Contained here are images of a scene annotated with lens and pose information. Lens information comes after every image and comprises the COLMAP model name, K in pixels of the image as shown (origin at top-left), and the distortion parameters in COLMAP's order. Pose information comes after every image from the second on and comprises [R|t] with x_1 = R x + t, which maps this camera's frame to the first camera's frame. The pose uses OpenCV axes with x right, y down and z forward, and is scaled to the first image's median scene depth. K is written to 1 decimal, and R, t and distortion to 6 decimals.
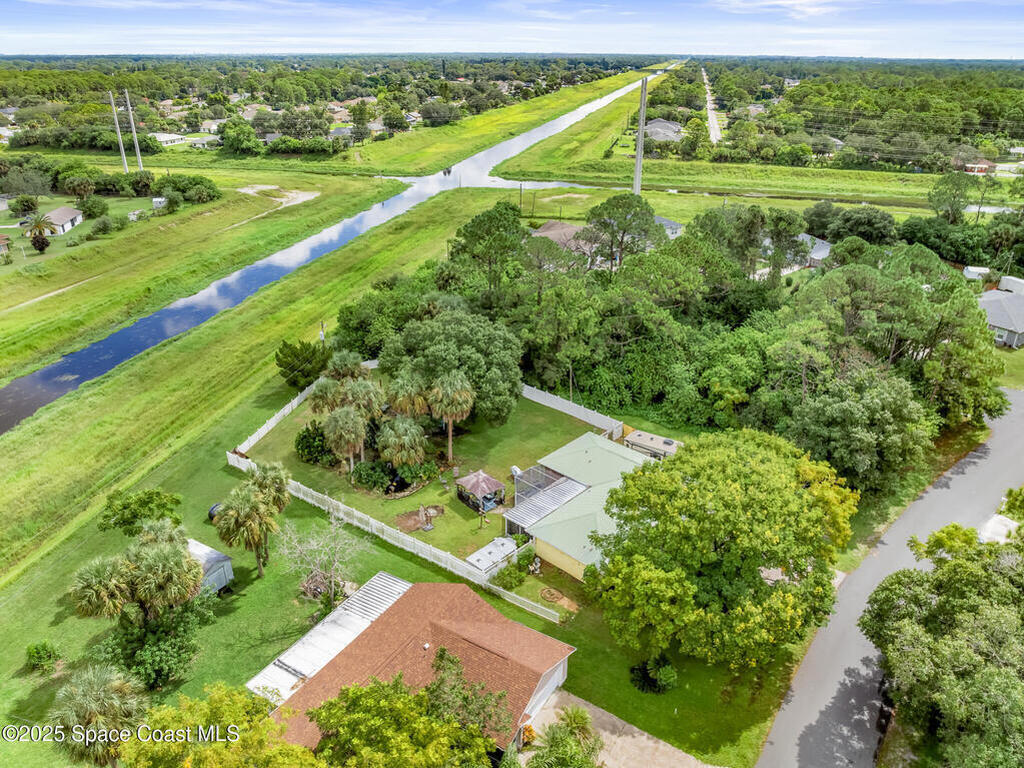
lens RADIAL K [[721.8, 0, 512.0], [0, 721.8, 384.0], [0, 0, 1]] dist [-0.045582, 0.010753]
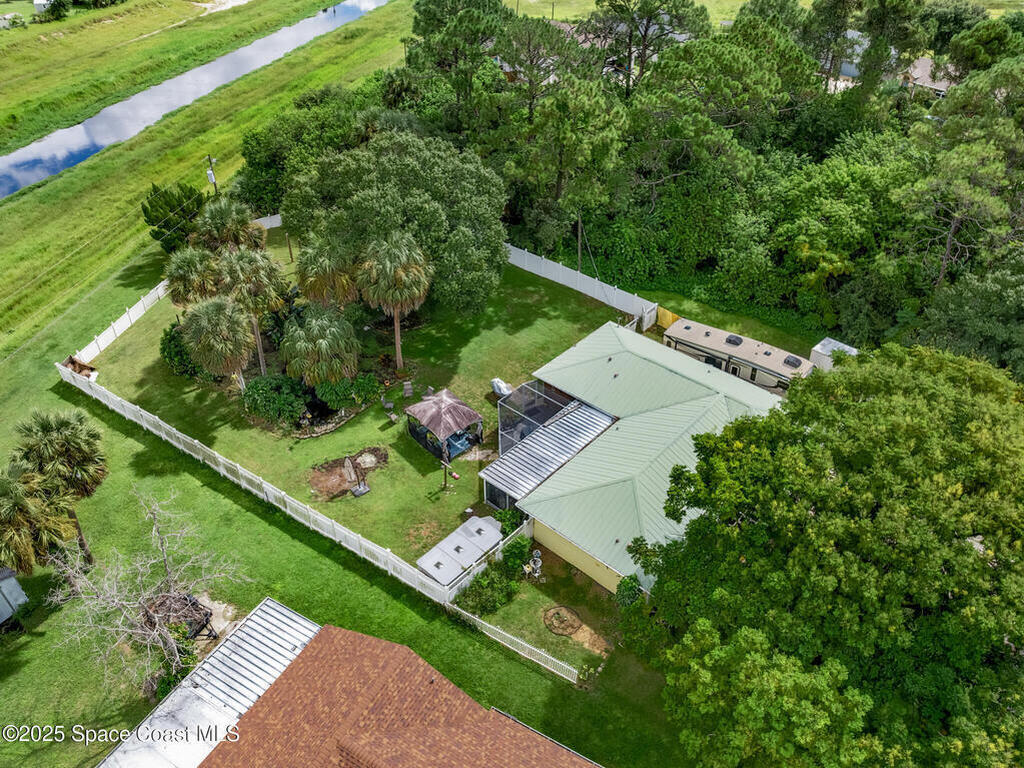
lens RADIAL K [[721.8, 0, 512.0], [0, 721.8, 384.0], [0, 0, 1]] dist [-0.045582, 0.010753]
pose [[0.999682, -0.015187, 0.020146, 0.003593], [0.010510, 0.976625, 0.214694, -0.020887], [-0.022935, -0.214414, 0.976474, 0.355162]]
